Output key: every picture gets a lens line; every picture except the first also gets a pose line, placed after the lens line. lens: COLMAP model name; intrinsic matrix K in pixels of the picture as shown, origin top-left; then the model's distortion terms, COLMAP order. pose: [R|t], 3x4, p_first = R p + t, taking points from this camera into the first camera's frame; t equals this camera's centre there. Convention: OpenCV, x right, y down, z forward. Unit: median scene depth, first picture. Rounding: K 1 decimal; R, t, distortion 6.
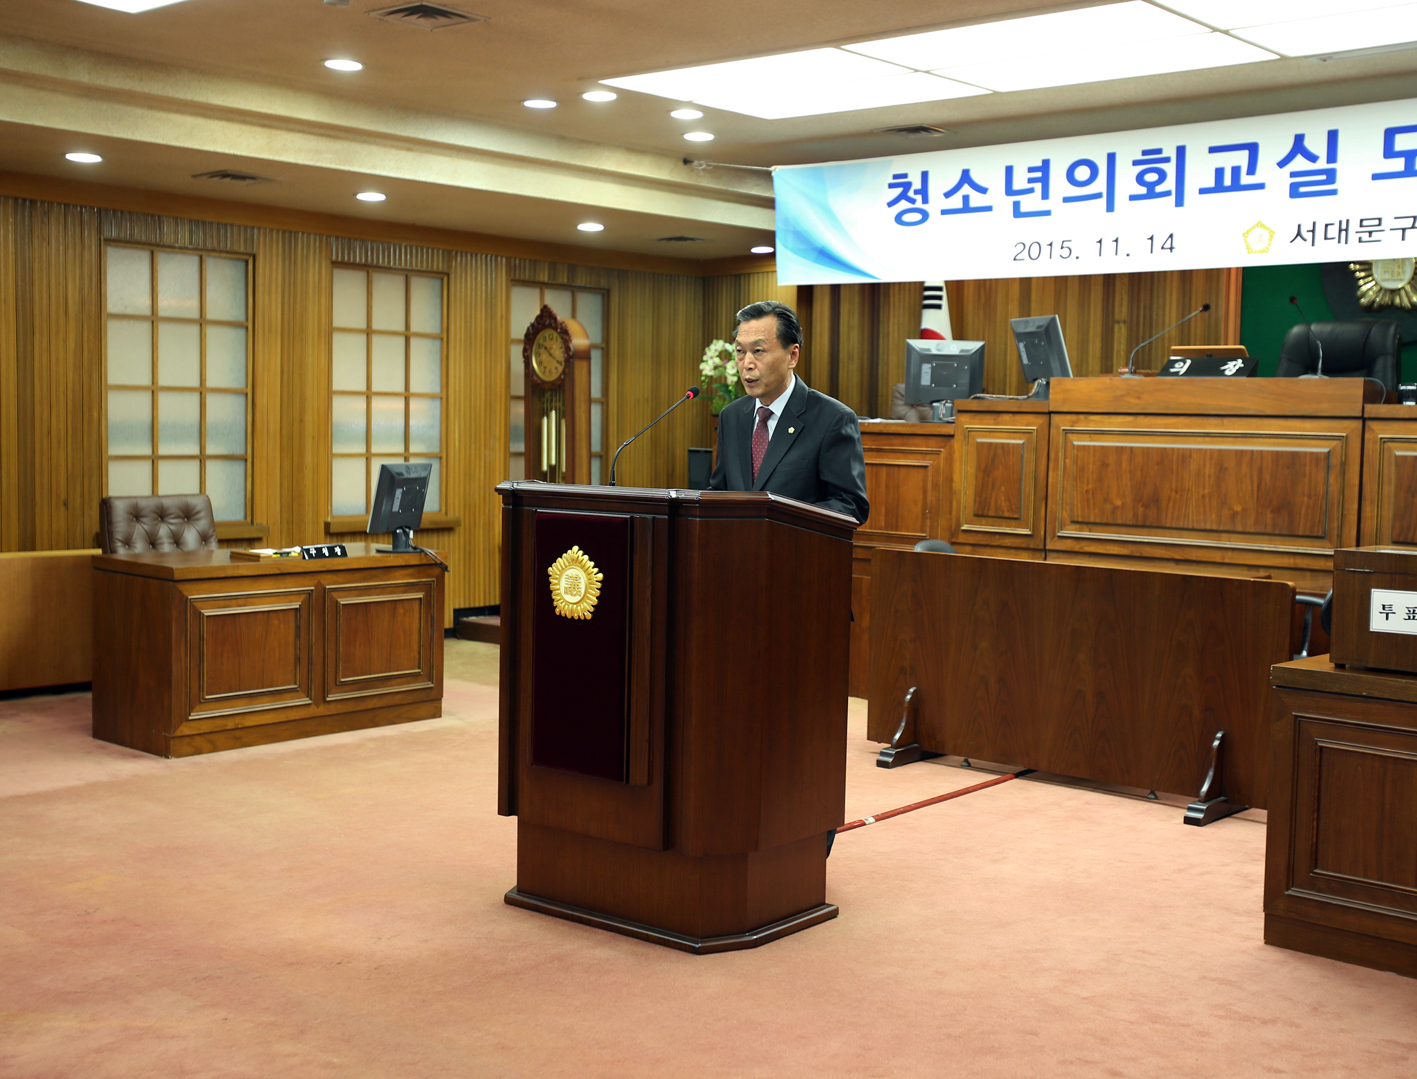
lens RADIAL K [[1707.1, 0, 758.3], [0, 1707.1, 545.8], [0, 0, 1]] dist [-0.012824, 0.107069]
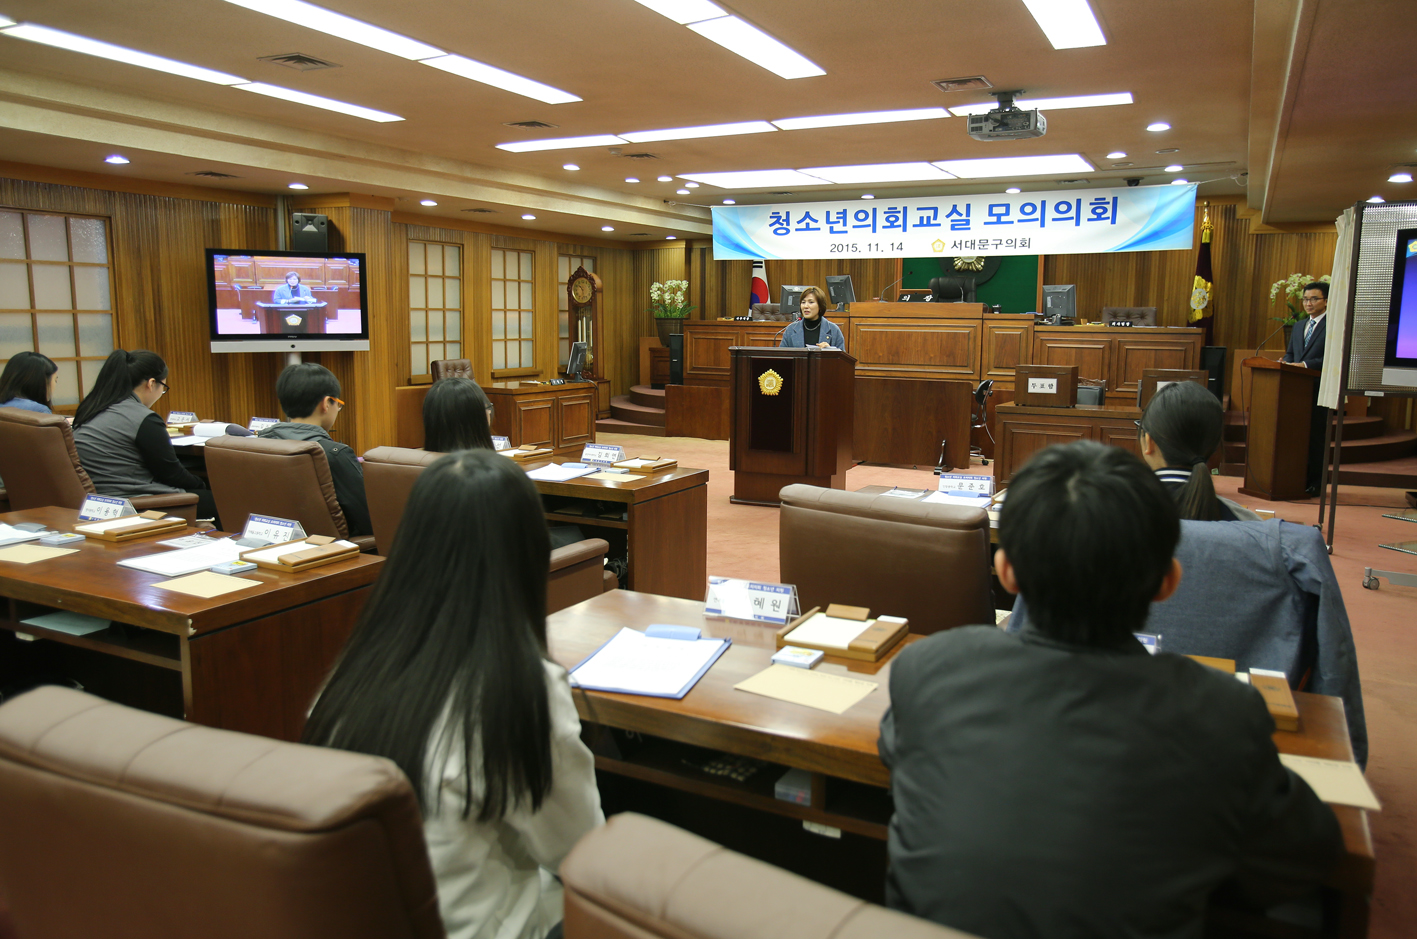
lens RADIAL K [[1034.6, 0, 726.1], [0, 1034.6, 459.7], [0, 0, 1]] dist [-0.048056, 0.083061]
pose [[0.973324, -0.040615, 0.225811, -0.325966], [0.025956, 0.997381, 0.067510, 0.018352], [-0.227962, -0.059848, 0.971829, -0.366477]]
